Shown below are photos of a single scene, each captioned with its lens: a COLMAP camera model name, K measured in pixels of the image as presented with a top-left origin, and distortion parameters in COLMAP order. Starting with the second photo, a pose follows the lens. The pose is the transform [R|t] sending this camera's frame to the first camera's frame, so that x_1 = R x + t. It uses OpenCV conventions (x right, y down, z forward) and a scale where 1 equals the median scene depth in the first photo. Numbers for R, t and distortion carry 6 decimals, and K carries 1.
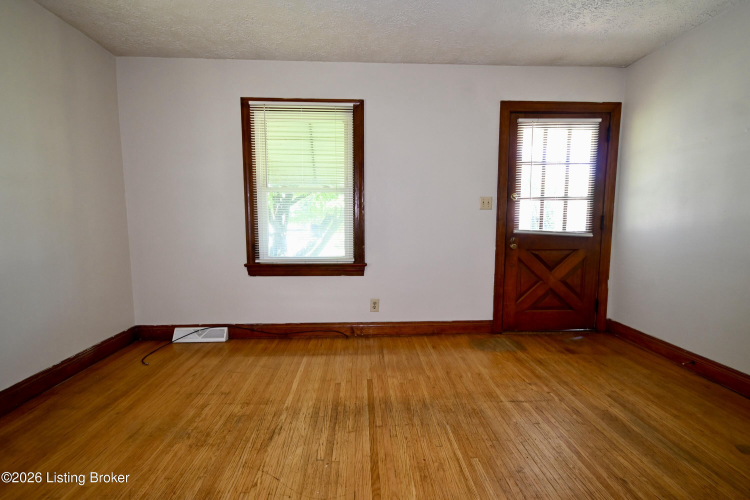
lens RADIAL K [[345.3, 0, 375.0], [0, 345.3, 250.0], [0, 0, 1]] dist [-0.000898, 0.000005]
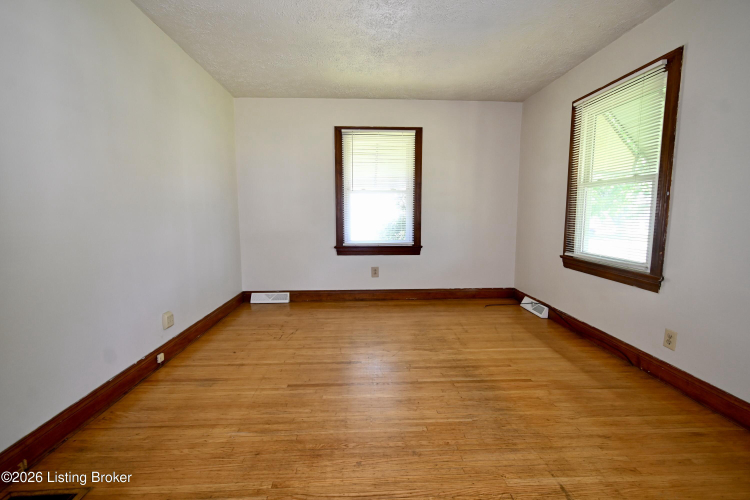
lens RADIAL K [[345.3, 0, 375.0], [0, 345.3, 250.0], [0, 0, 1]] dist [-0.000898, 0.000005]
pose [[-0.021421, 0.112668, -0.993402, 0.964501], [-0.090087, 0.989370, 0.114153, -0.062569], [0.995703, 0.091938, -0.011043, 0.566059]]
